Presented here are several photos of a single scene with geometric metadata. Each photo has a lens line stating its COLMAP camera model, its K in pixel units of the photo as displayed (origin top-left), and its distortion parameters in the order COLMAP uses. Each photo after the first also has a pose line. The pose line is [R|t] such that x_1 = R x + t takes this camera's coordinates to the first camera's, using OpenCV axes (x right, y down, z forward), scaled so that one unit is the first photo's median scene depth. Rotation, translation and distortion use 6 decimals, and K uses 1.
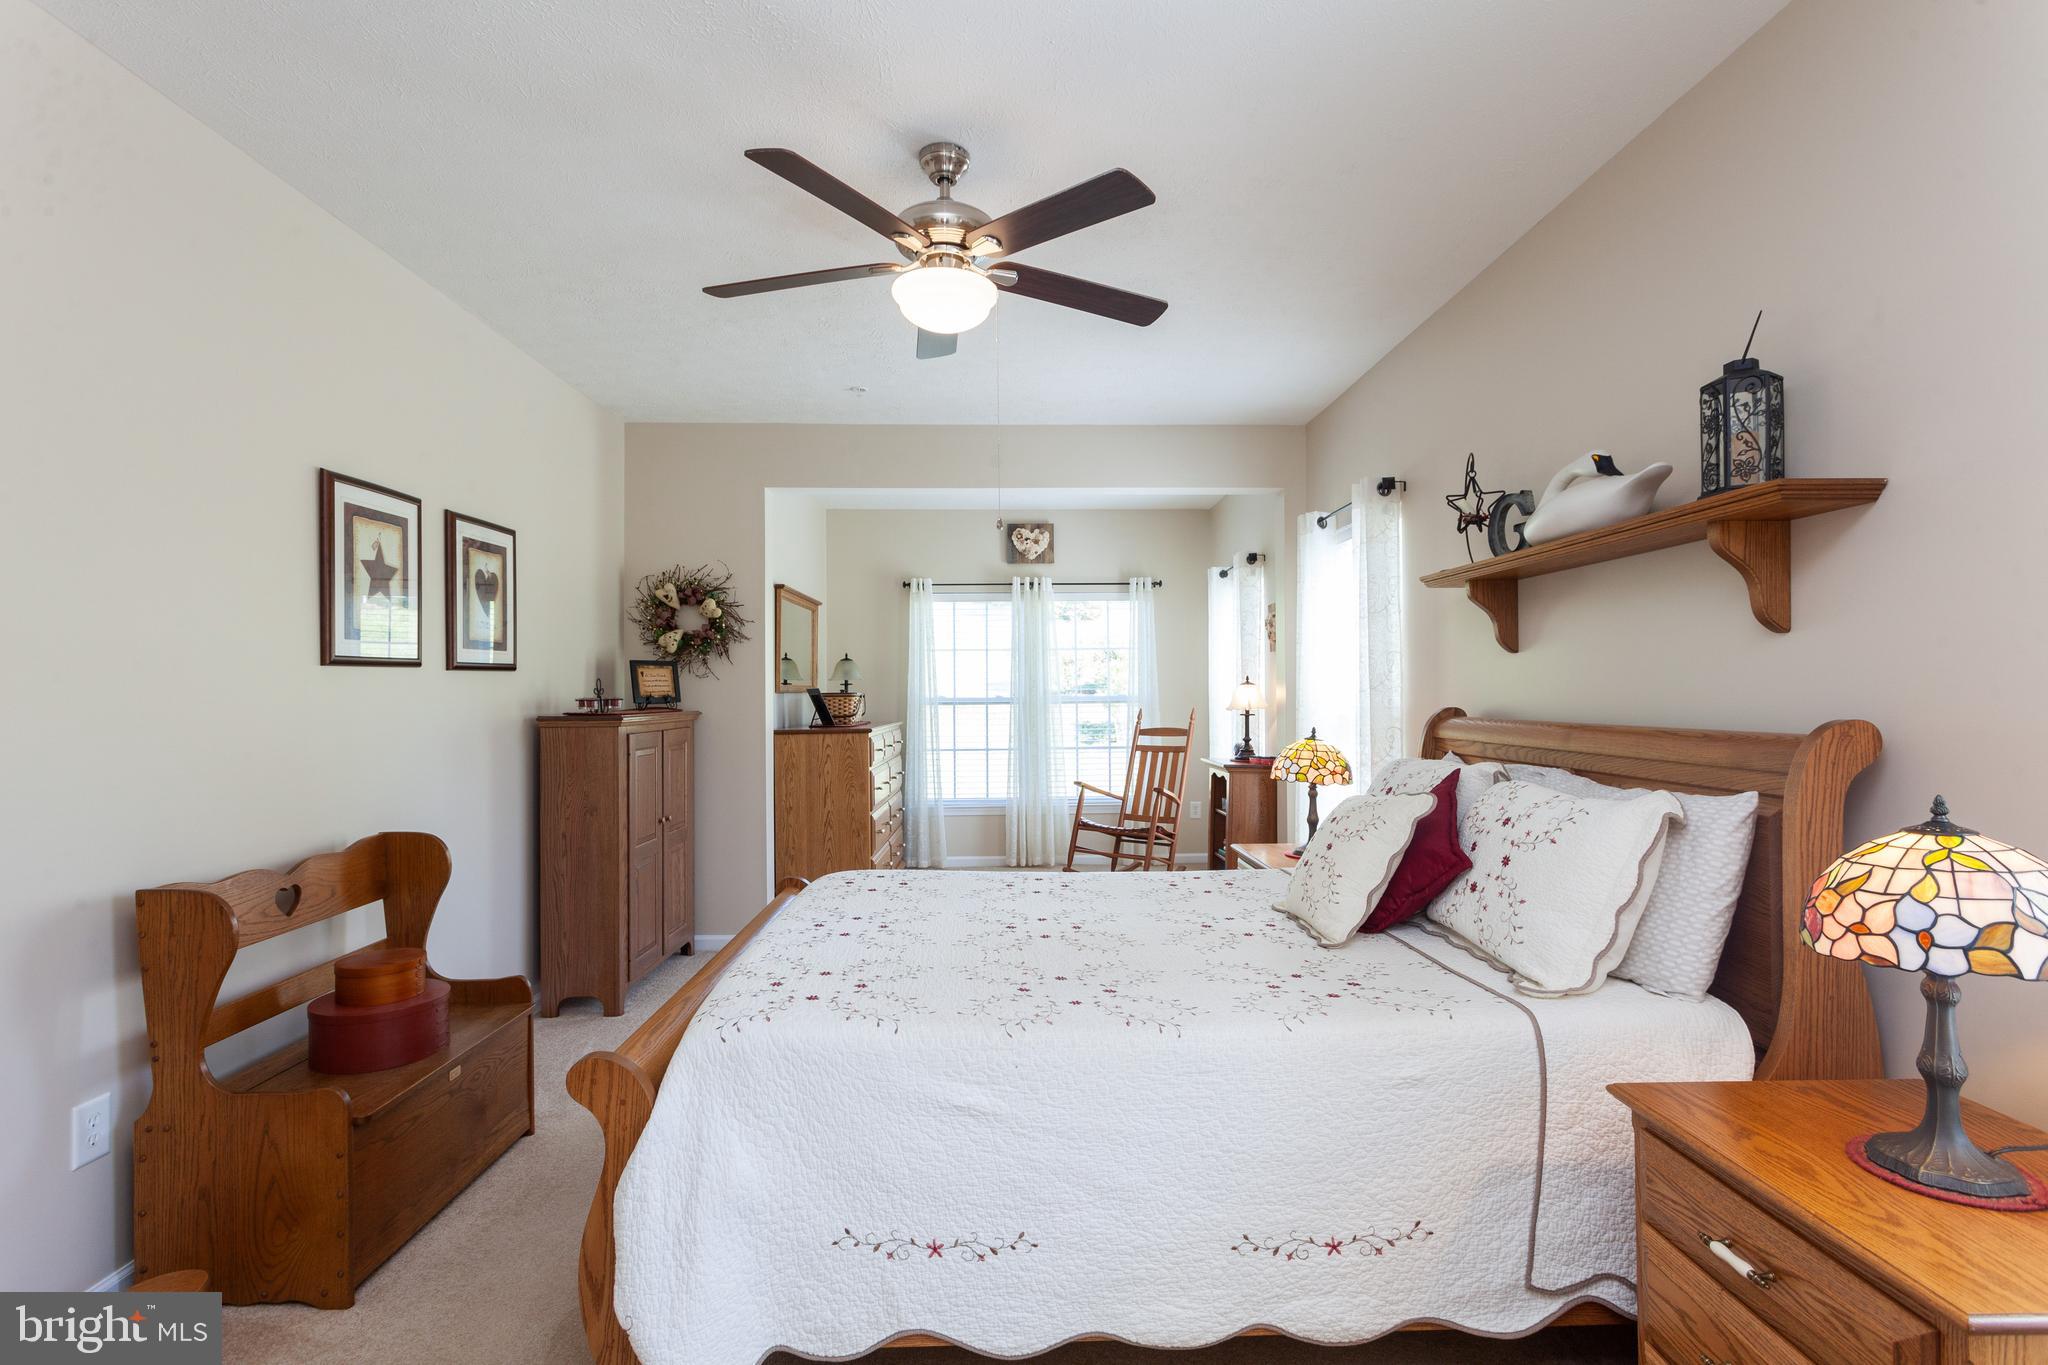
lens RADIAL K [[979.2, 0, 1025.5], [0, 979.2, 684.6], [0, 0, 1]] dist [0.000952, 0.002387]
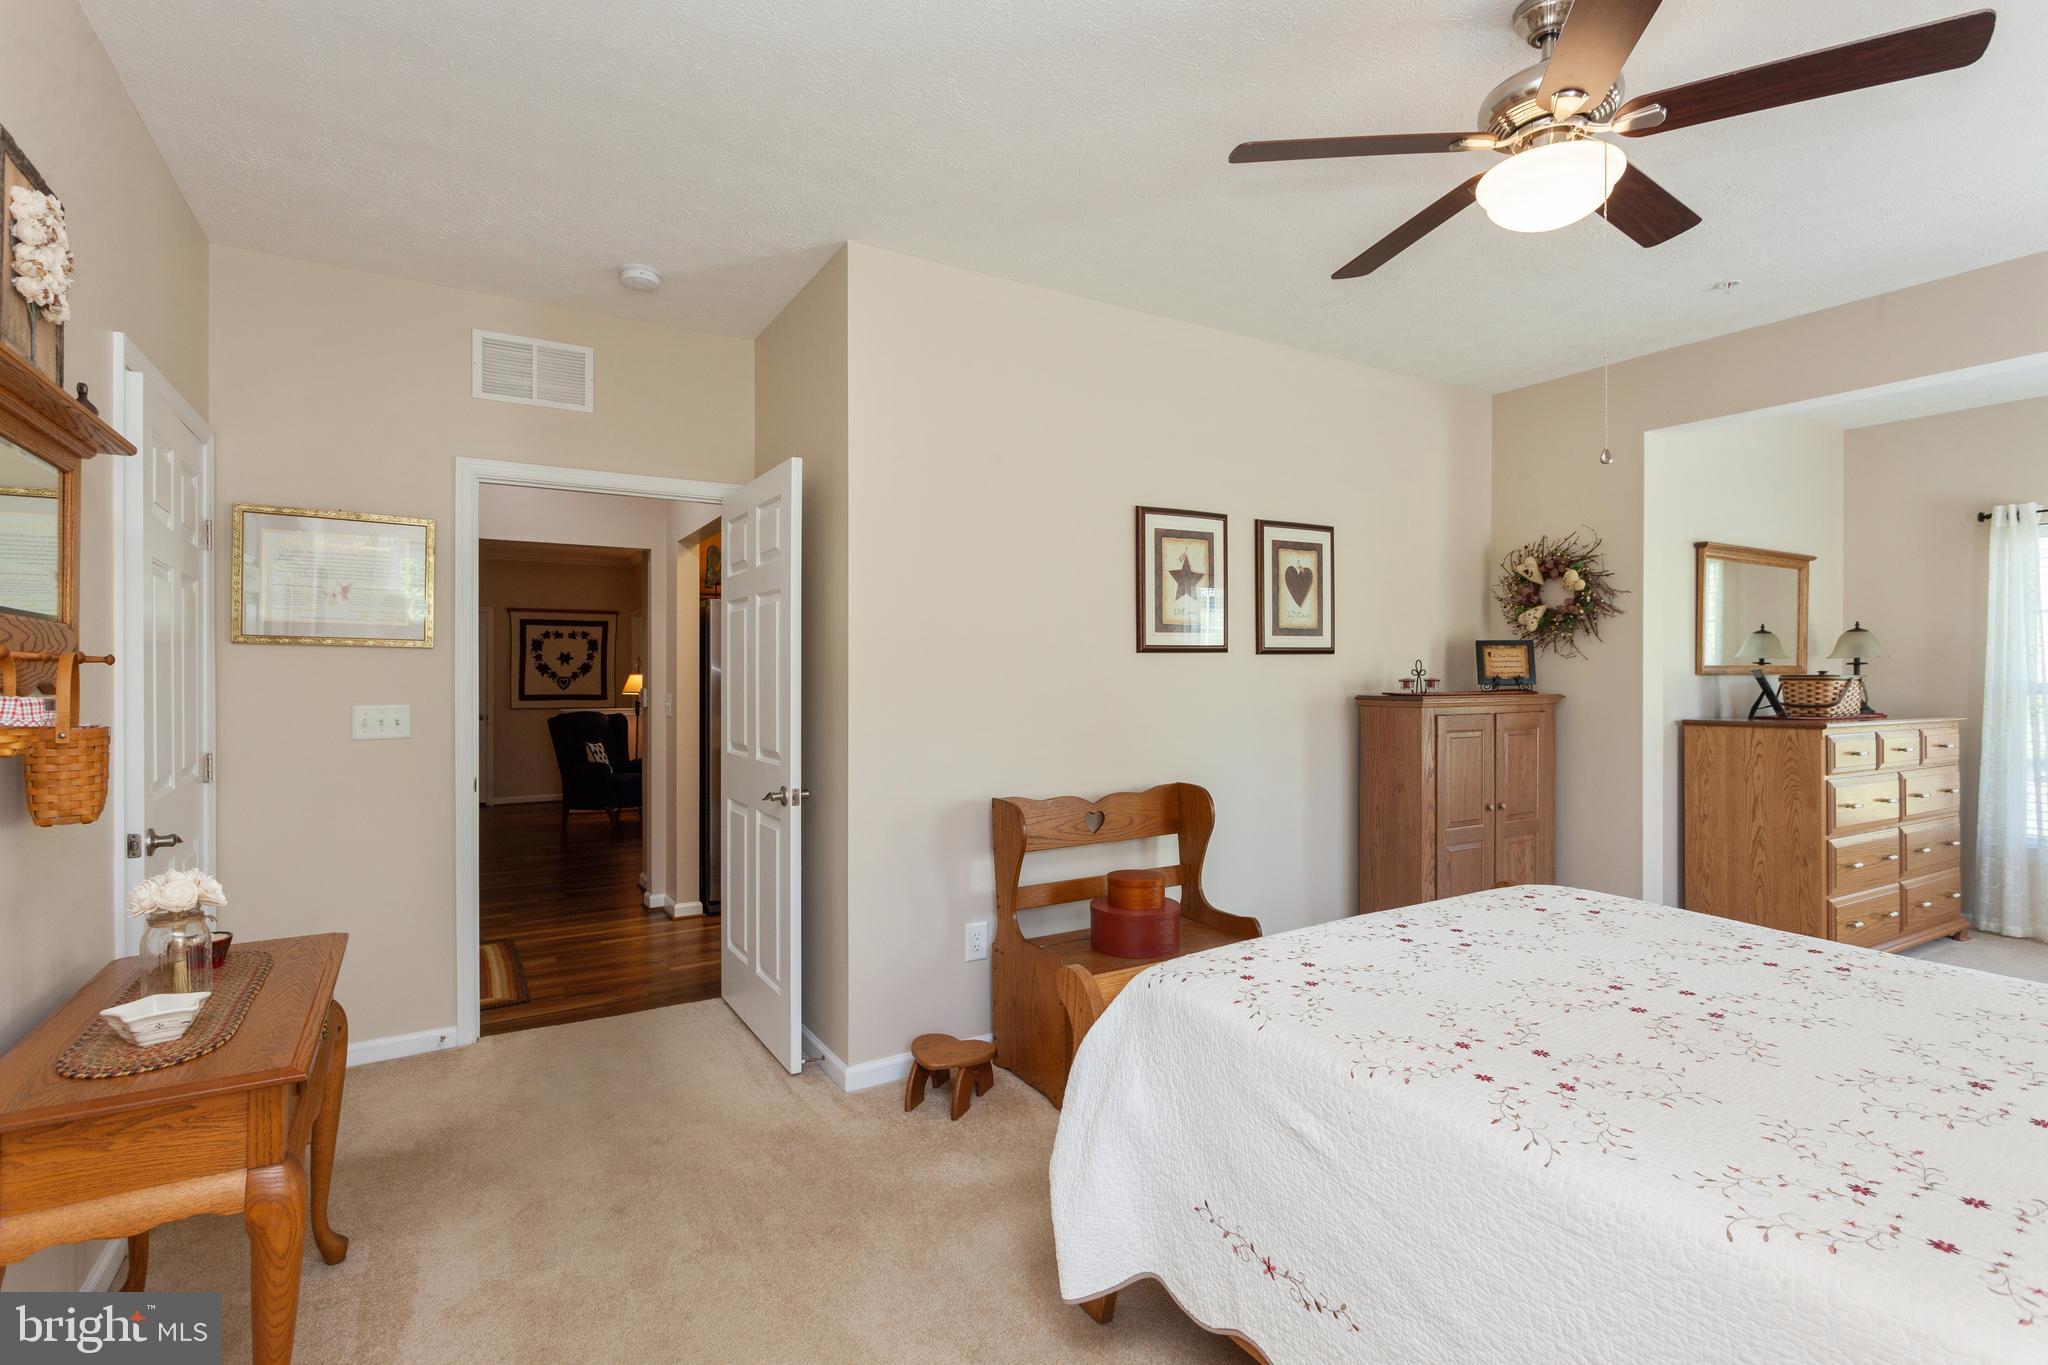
lens RADIAL K [[979.2, 0, 1025.7], [0, 979.2, 679.1], [0, 0, 1]] dist [0.000952, 0.002387]
pose [[0.488515, 0.009850, -0.872500, 0.349961], [0.003630, 0.999905, 0.013321, -0.001815], [0.872548, -0.009674, 0.488432, 0.195896]]
